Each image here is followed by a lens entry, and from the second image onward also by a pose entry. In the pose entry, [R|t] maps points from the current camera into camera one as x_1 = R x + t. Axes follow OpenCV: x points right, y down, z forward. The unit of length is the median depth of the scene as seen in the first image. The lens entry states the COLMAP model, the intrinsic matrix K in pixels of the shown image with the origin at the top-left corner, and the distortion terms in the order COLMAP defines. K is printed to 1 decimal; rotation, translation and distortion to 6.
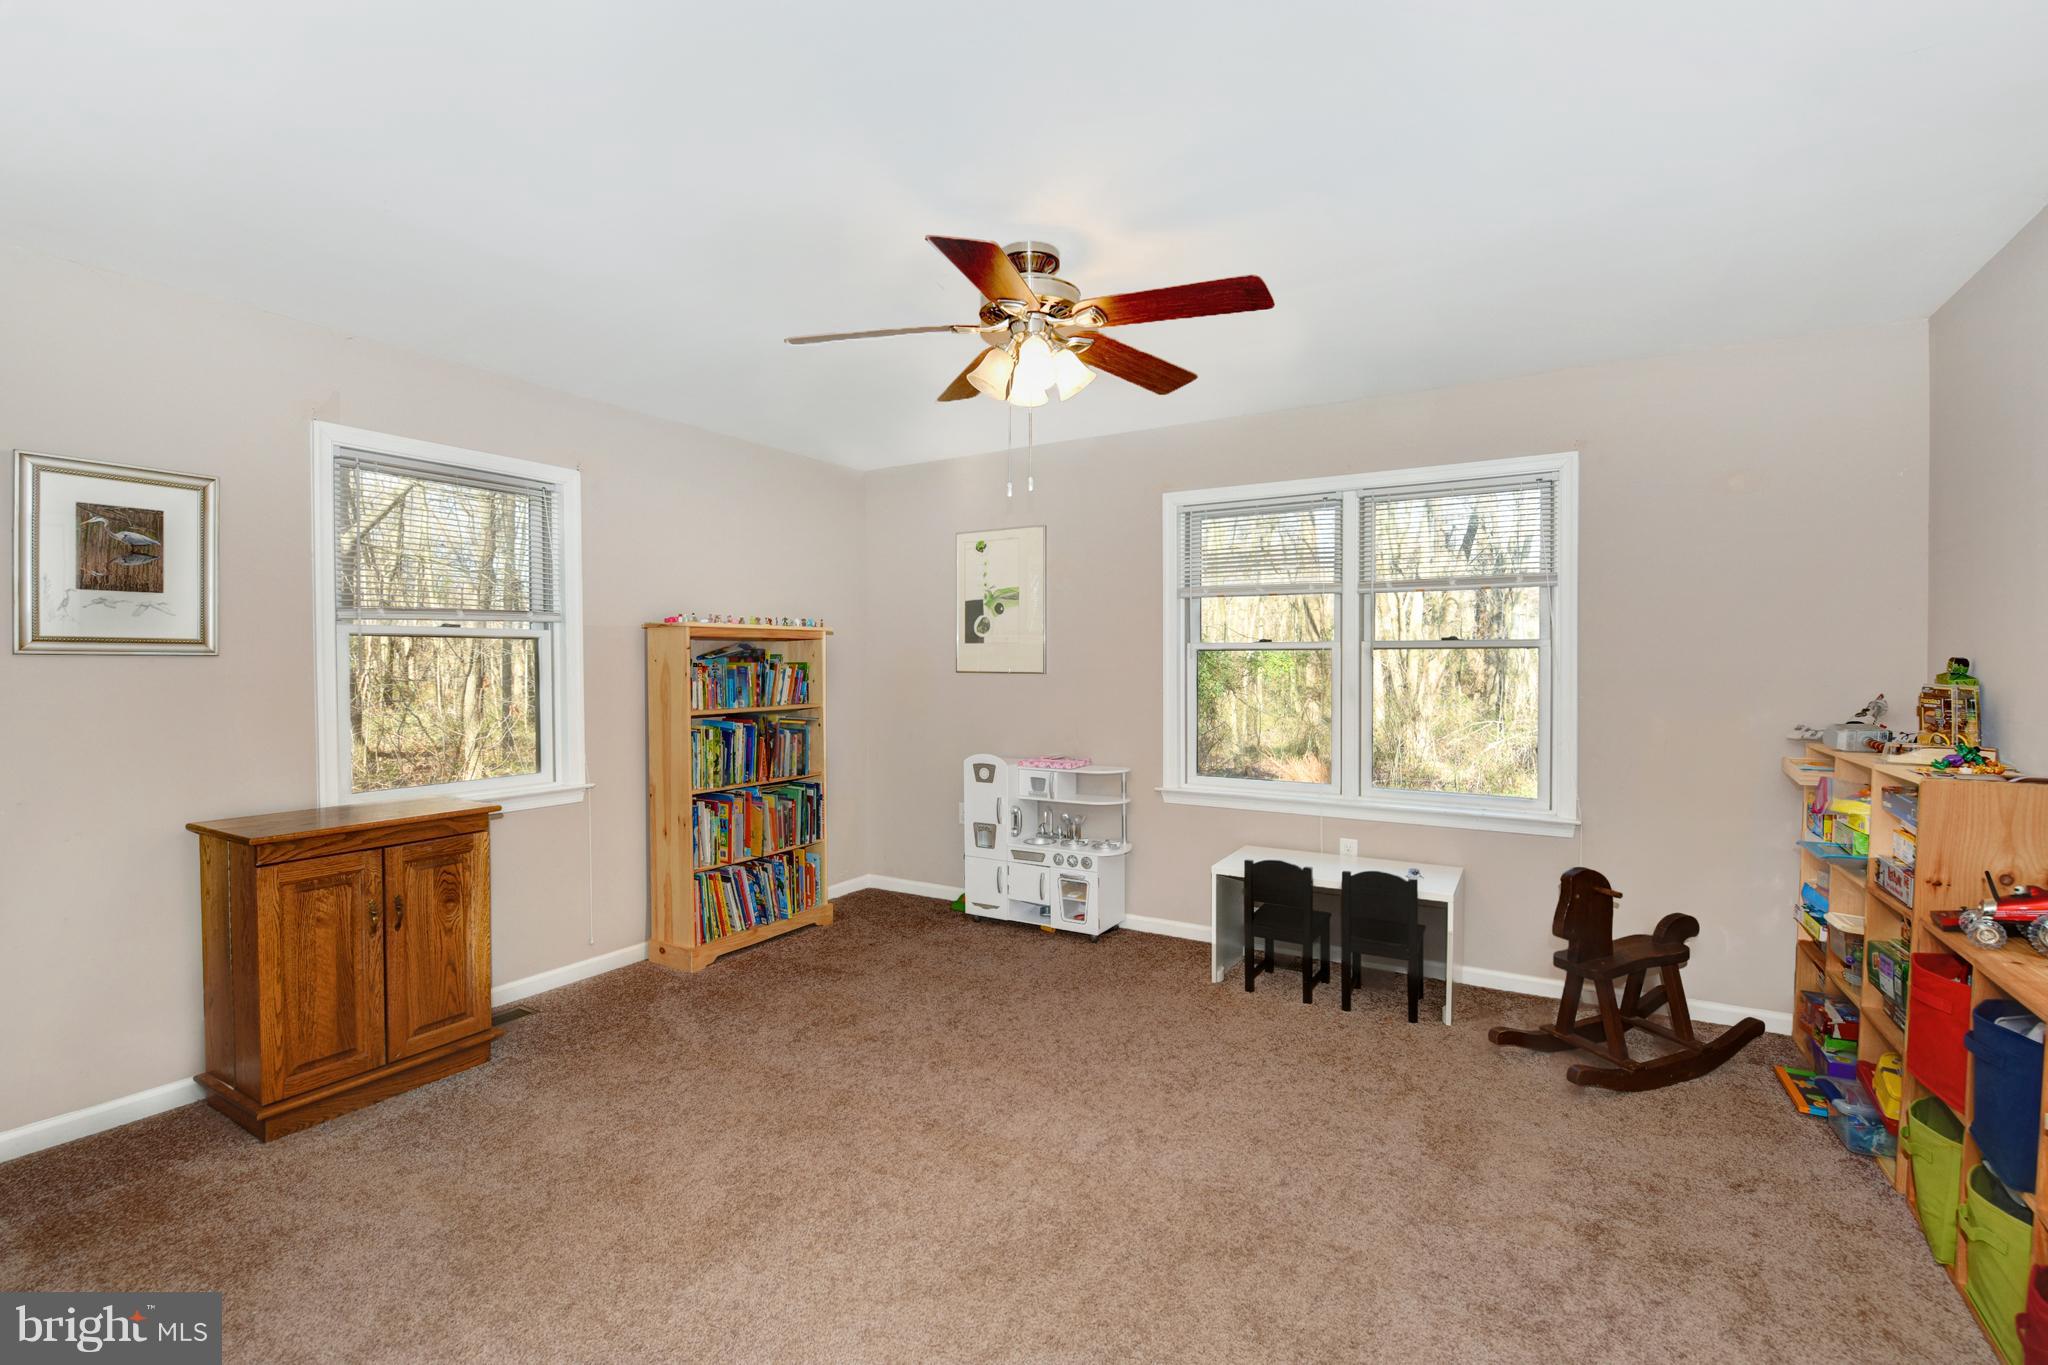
lens RADIAL K [[916.1, 0, 1017.6], [0, 916.1, 666.6], [0, 0, 1]] dist [-0.002633, -0.000952]
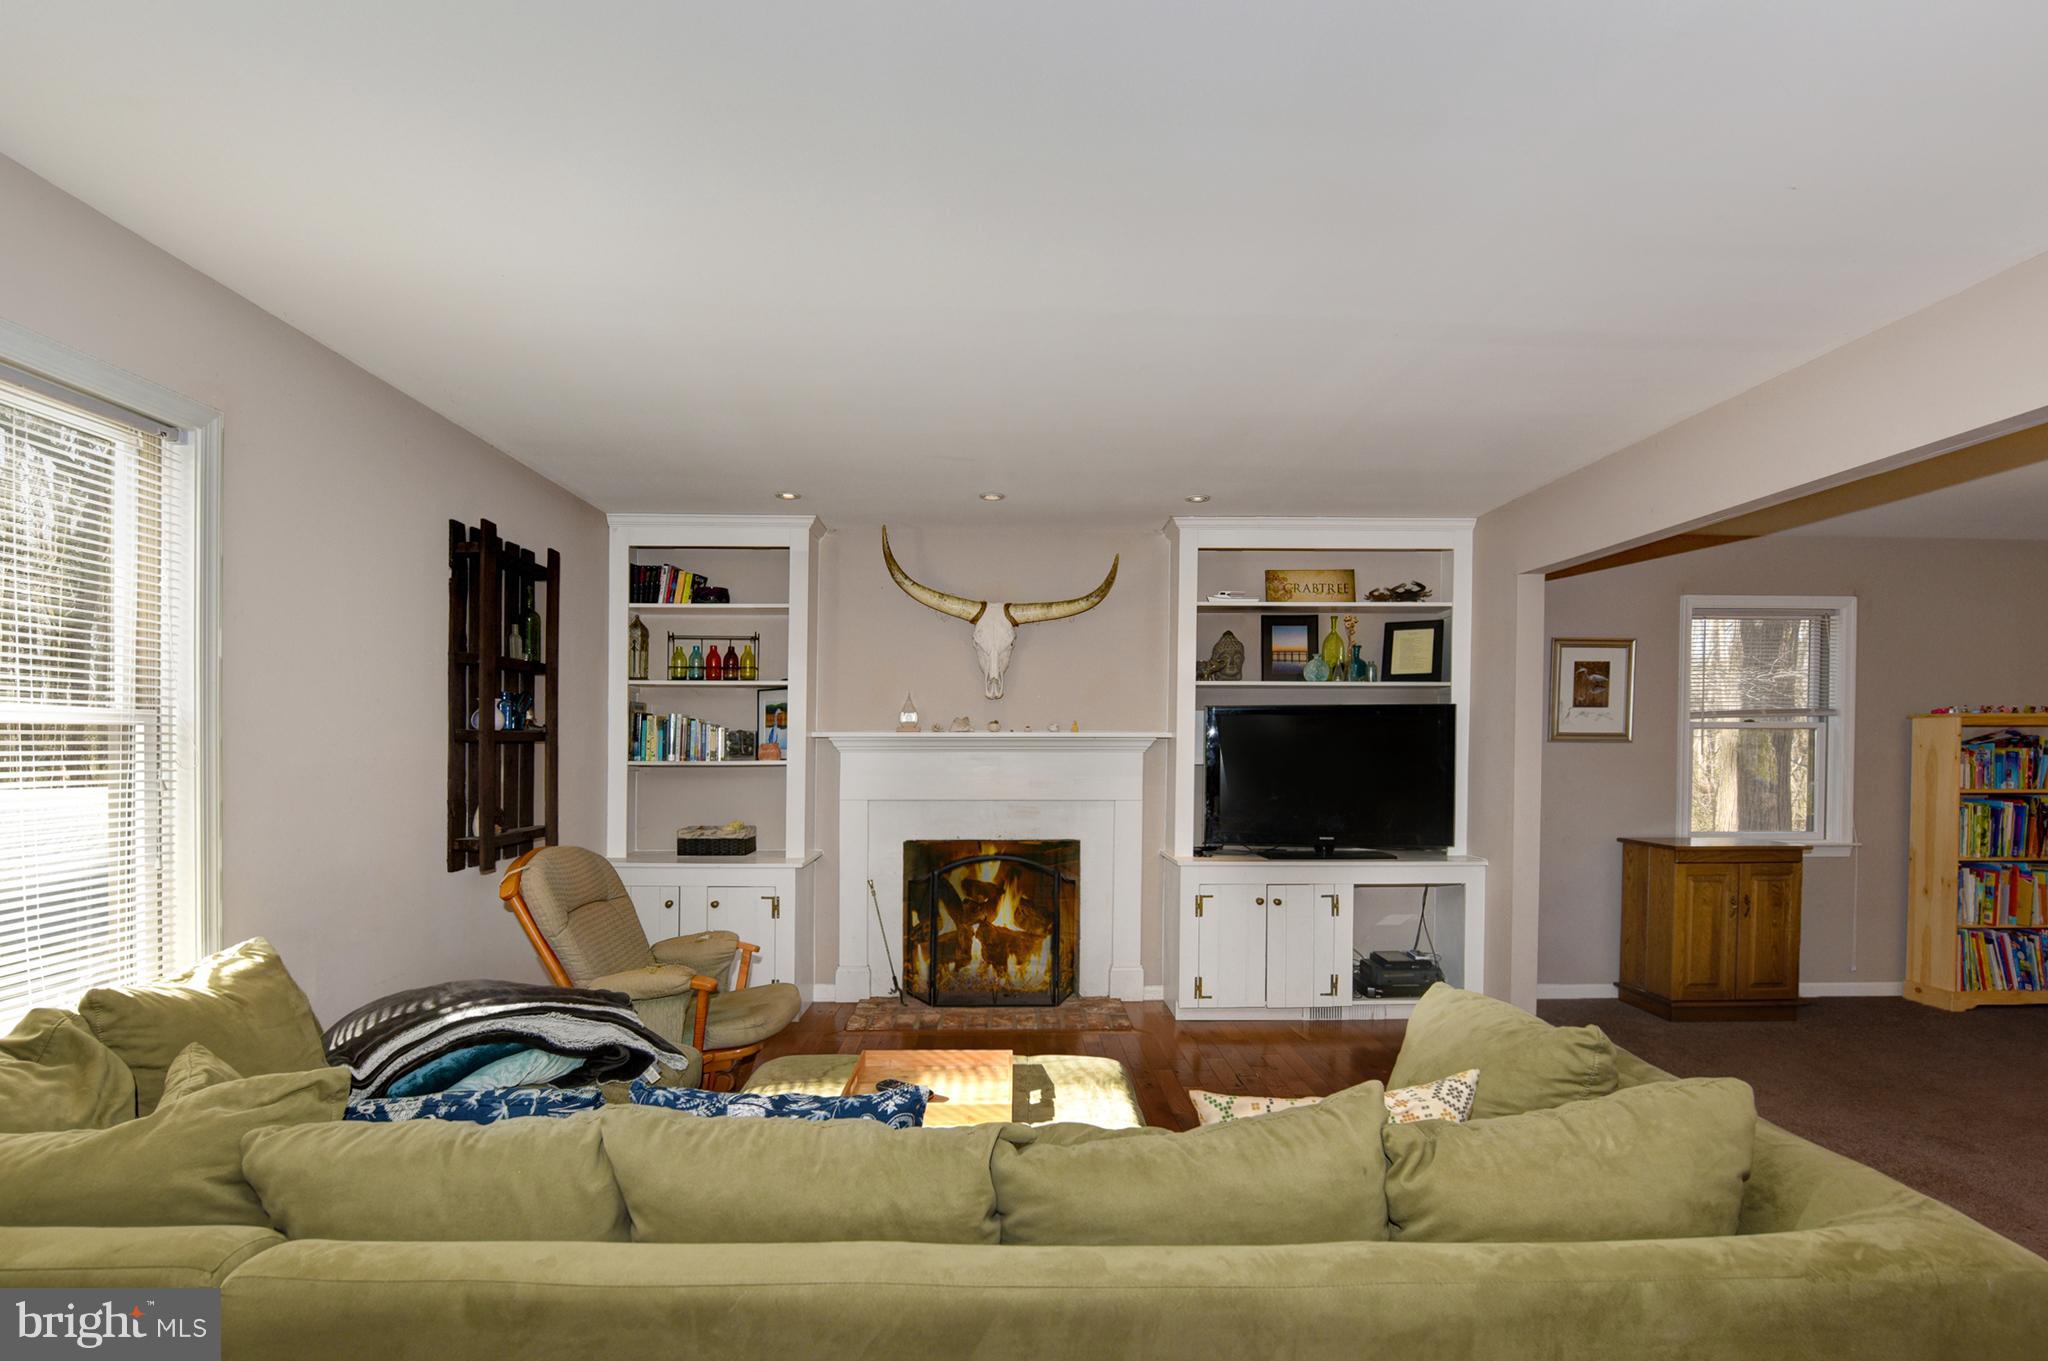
lens RADIAL K [[1009.8, 0, 1020.6], [0, 1009.8, 760.2], [0, 0, 1]] dist [-0.000421, -0.012486]
pose [[0.535078, 0.021585, -0.844527, 0.077206], [-0.006394, 0.999748, 0.021501, -0.008095], [0.844779, -0.006105, 0.535081, -0.674808]]
